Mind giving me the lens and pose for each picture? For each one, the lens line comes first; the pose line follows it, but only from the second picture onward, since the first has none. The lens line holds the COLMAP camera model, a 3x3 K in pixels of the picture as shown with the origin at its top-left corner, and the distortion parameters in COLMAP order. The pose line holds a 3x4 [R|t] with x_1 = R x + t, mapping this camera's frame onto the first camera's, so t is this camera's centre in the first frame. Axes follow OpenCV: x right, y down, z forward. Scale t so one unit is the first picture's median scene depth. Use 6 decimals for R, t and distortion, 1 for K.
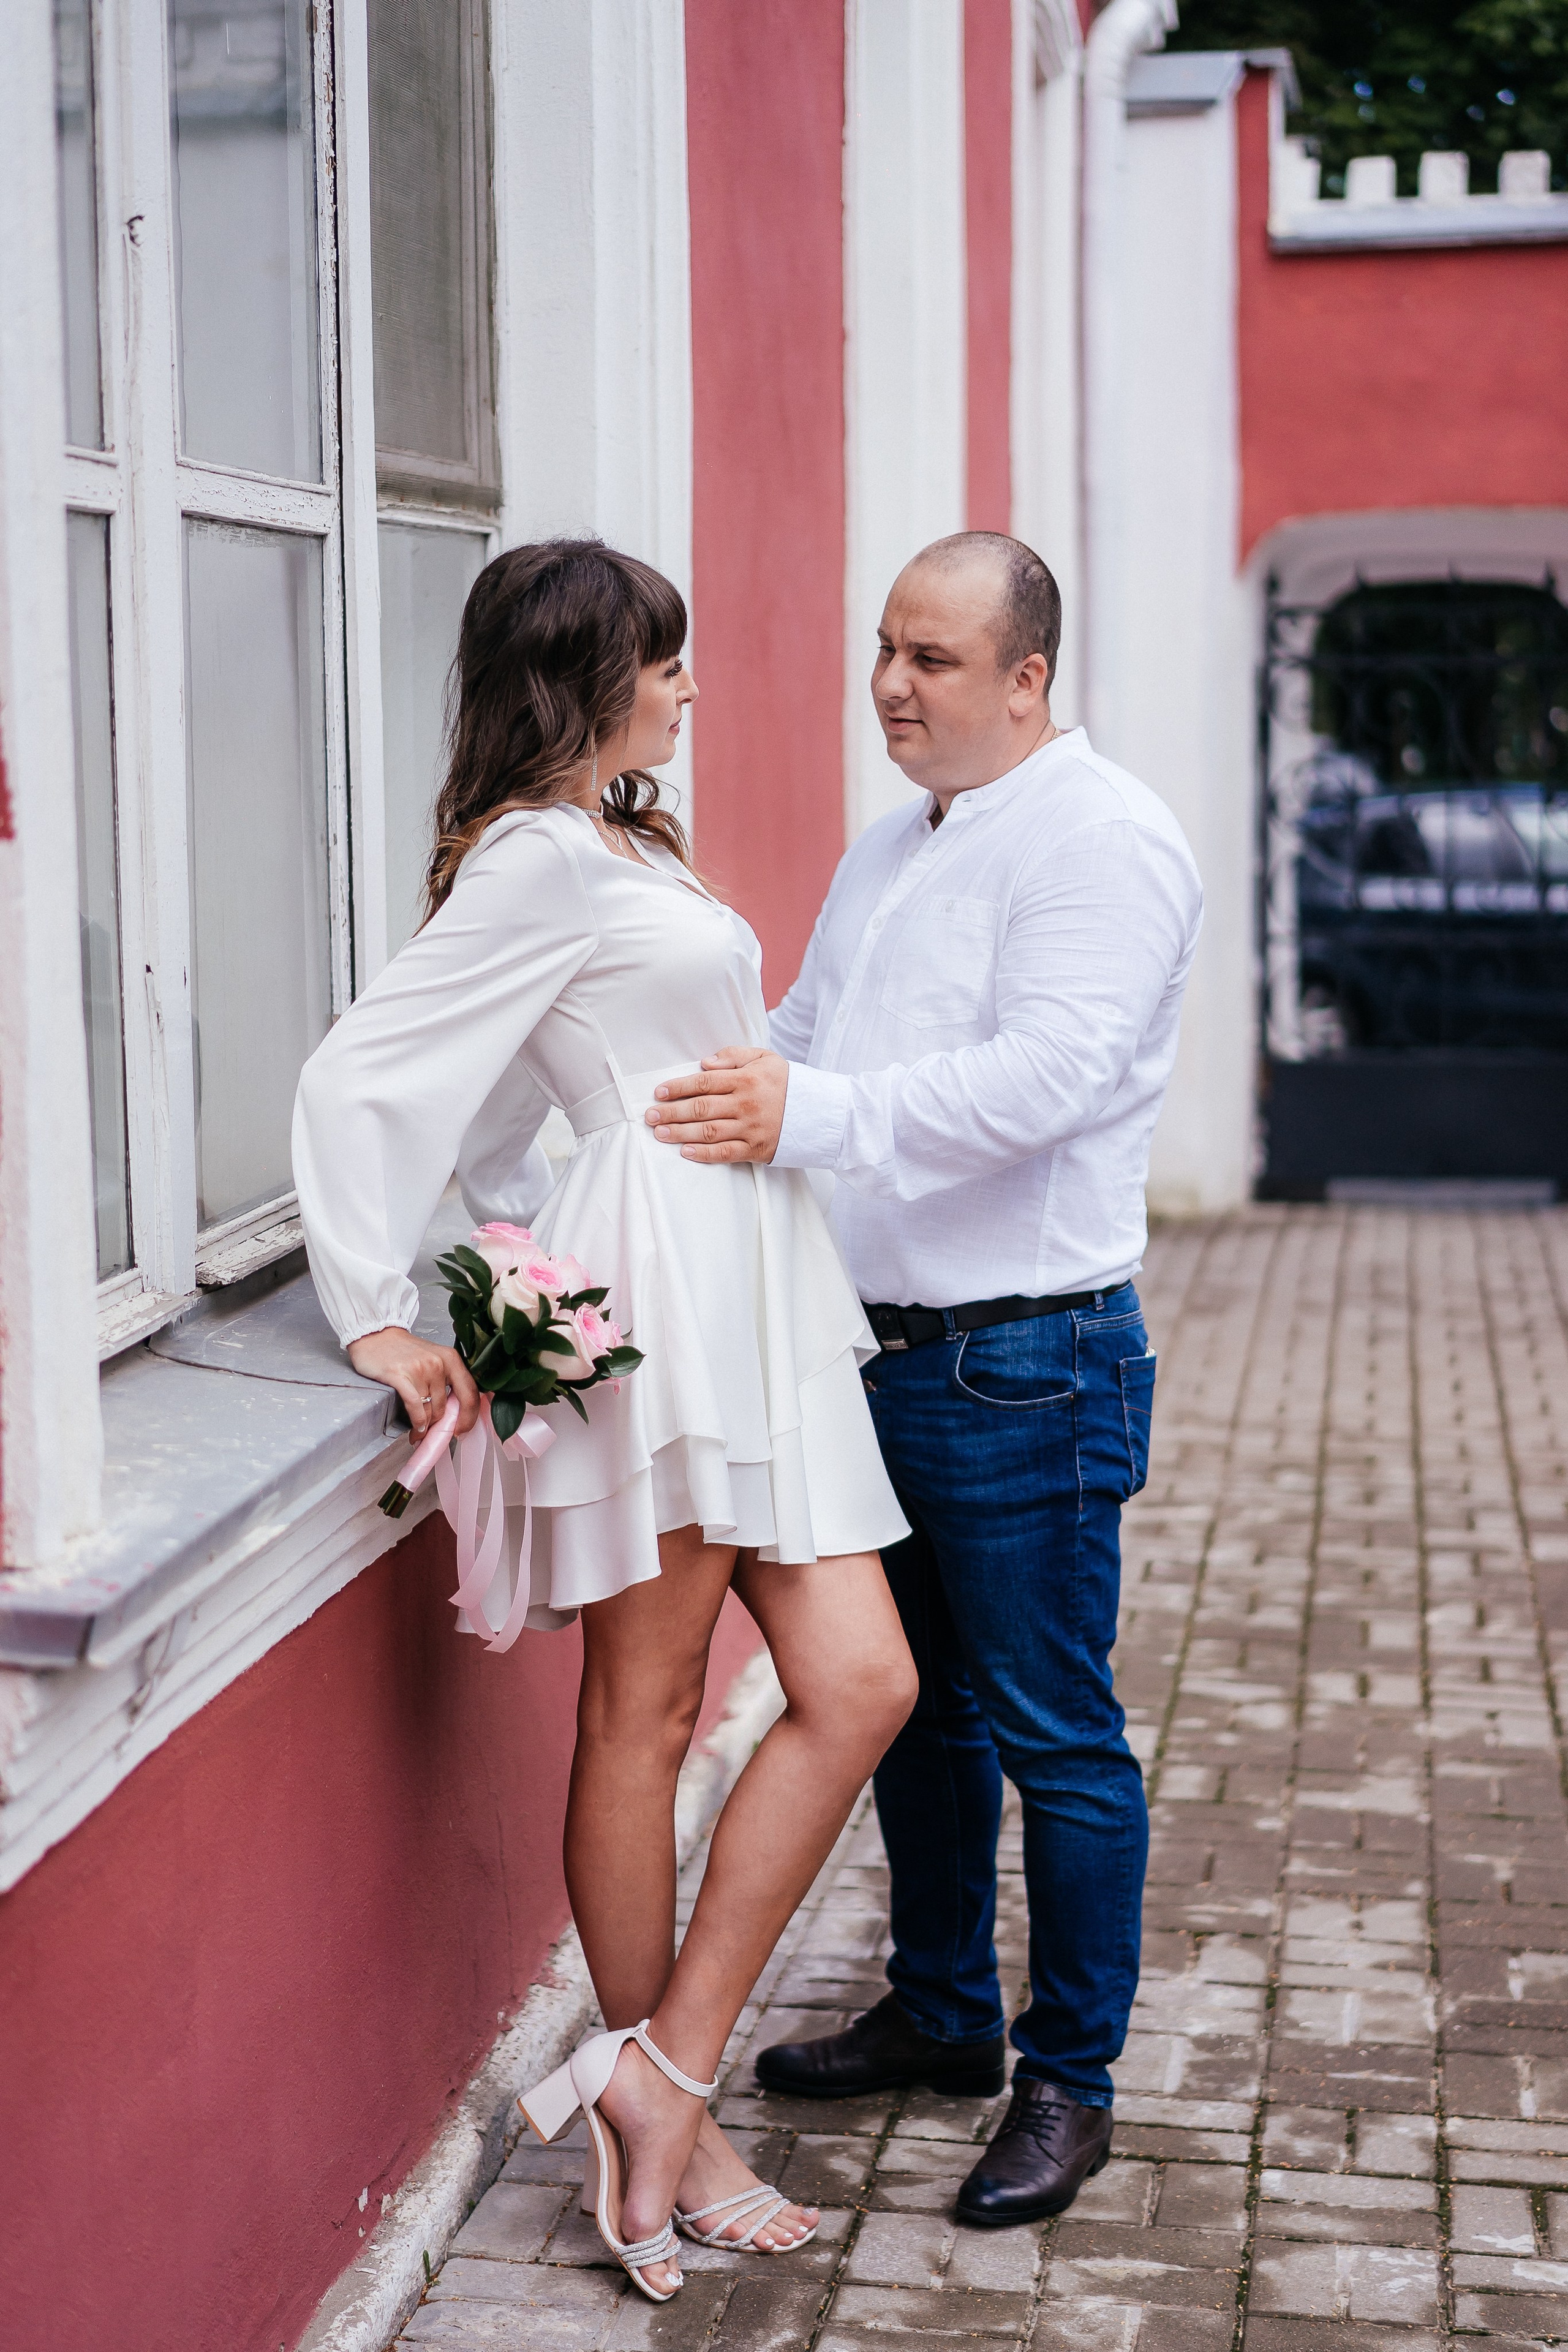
lens RADIAL K [[3601.7, 0, 674.4], [0, 3601.7, 1189.0], [0, 0, 1]] dist [0.111605, -0.602191]
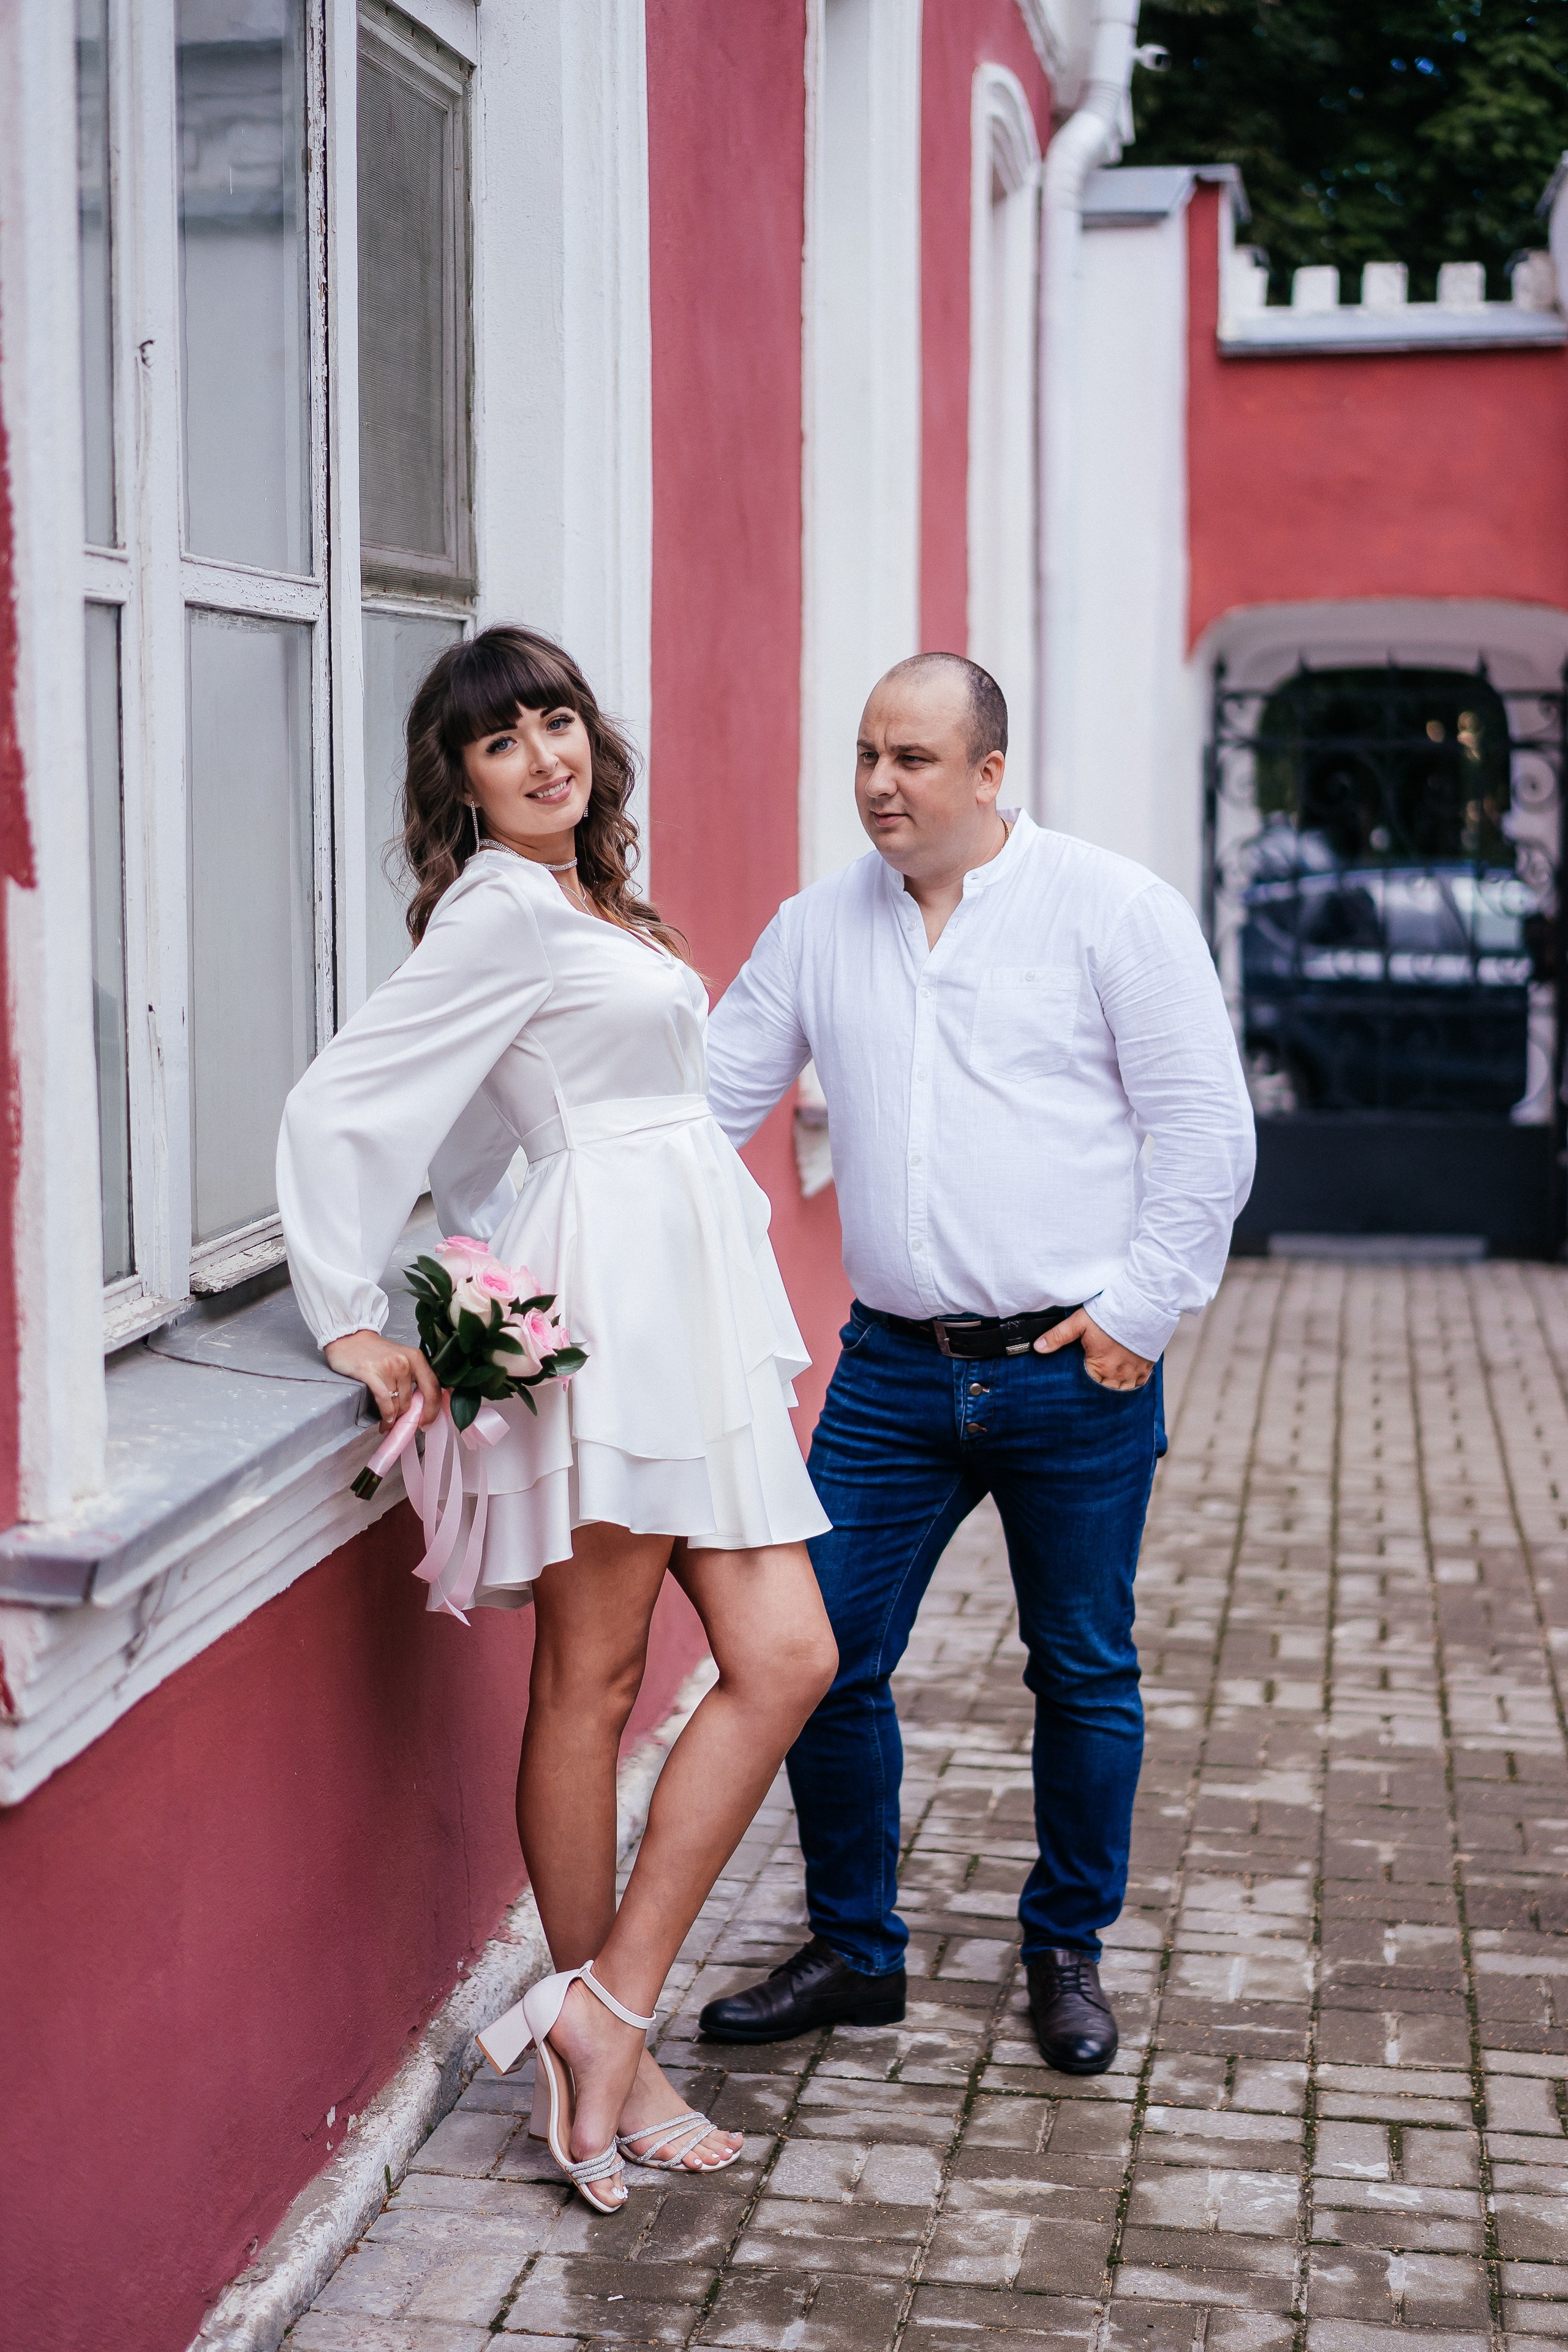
lens RADIAL K [[3601.7, 0, 674.4], [0, 3601.7, 1189.0], [0, 0, 1]] dist [0.111605, -0.602191]
pose [[0.999964, 0.008455, 0.000666, 0.014663], [-0.008439, 0.999760, -0.020227, 0.014416], [-0.000837, 0.020221, 0.999795, -0.105165]]
